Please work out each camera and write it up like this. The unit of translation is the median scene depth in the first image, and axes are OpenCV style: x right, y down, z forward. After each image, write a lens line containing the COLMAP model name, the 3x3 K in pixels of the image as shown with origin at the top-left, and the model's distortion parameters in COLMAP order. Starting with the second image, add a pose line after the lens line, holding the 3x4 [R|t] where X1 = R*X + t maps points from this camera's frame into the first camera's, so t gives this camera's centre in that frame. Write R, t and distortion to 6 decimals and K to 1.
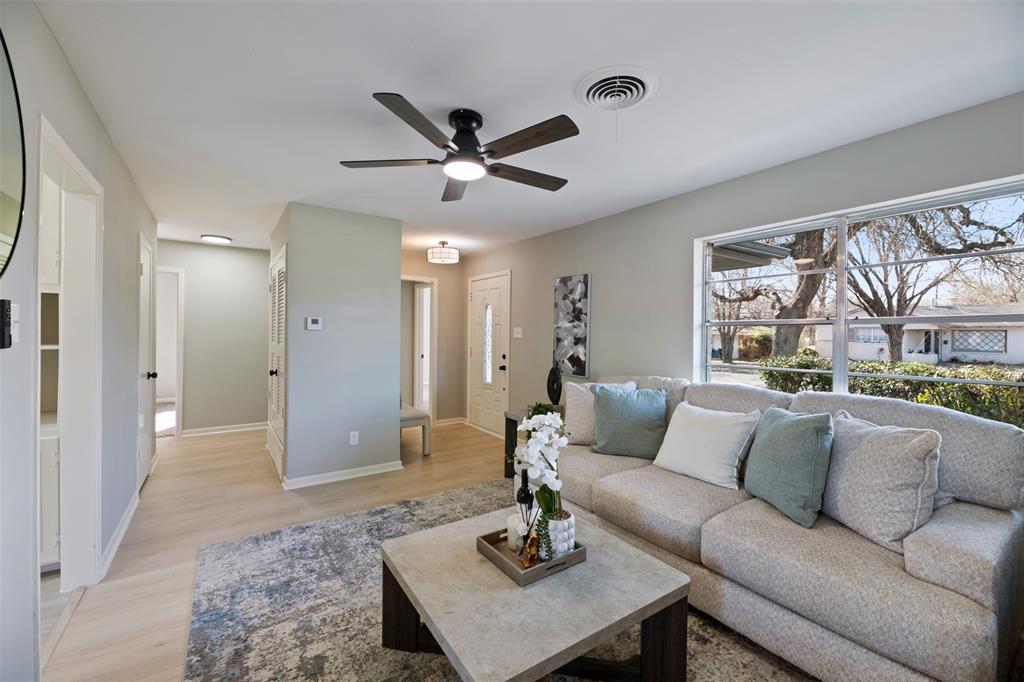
lens RADIAL K [[415.6, 0, 508.0], [0, 415.6, 338.1], [0, 0, 1]] dist [-0.004525, 0.000378]
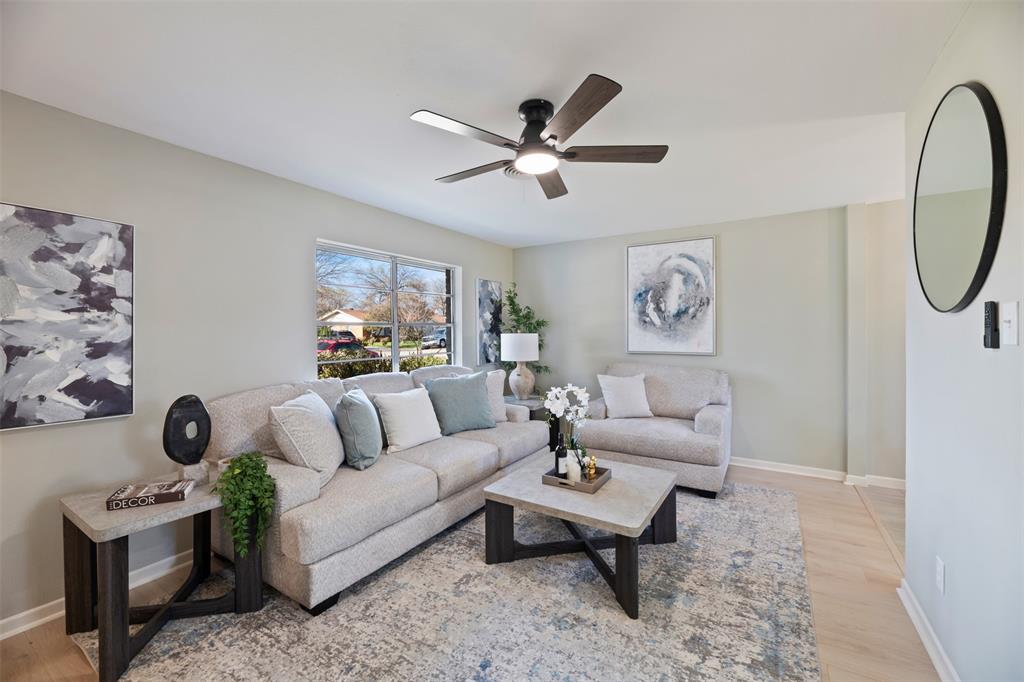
lens RADIAL K [[415.6, 0, 517.2], [0, 415.6, 335.9], [0, 0, 1]] dist [-0.004525, 0.000378]
pose [[-0.413570, -0.005384, 0.910457, -0.505076], [0.012373, 0.999857, 0.011533, -0.009833], [-0.910388, 0.016035, -0.413444, 0.750261]]
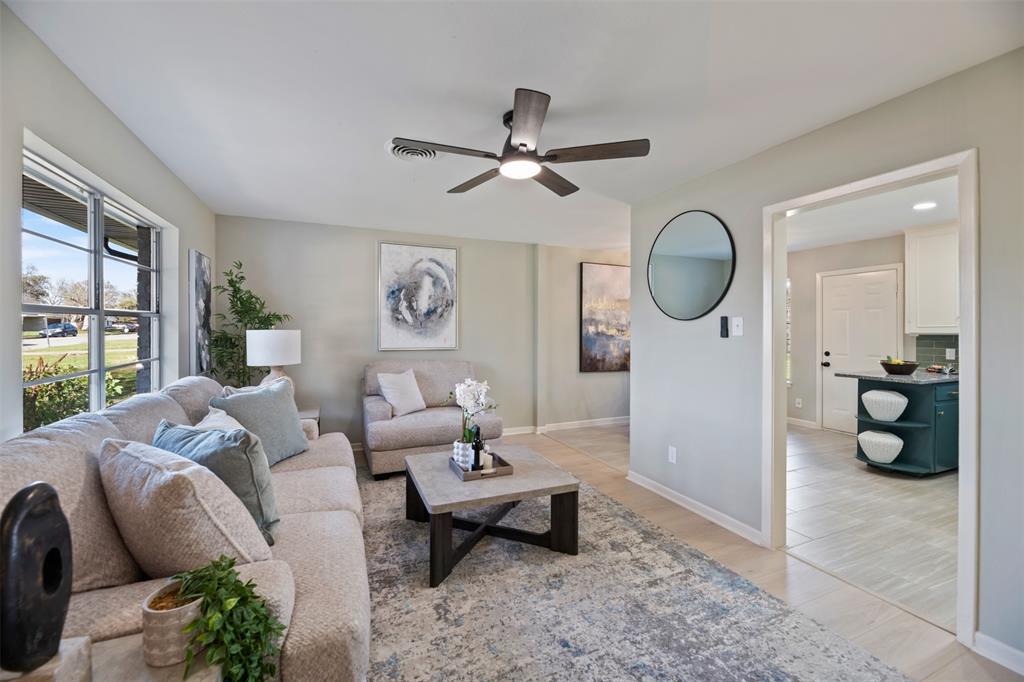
lens RADIAL K [[415.6, 0, 513.0], [0, 415.6, 332.9], [0, 0, 1]] dist [-0.004525, 0.000378]
pose [[-0.983248, -0.002691, 0.182253, -0.148158], [0.000219, 0.999873, 0.015944, -0.011013], [-0.182273, 0.015717, -0.983122, 1.042498]]
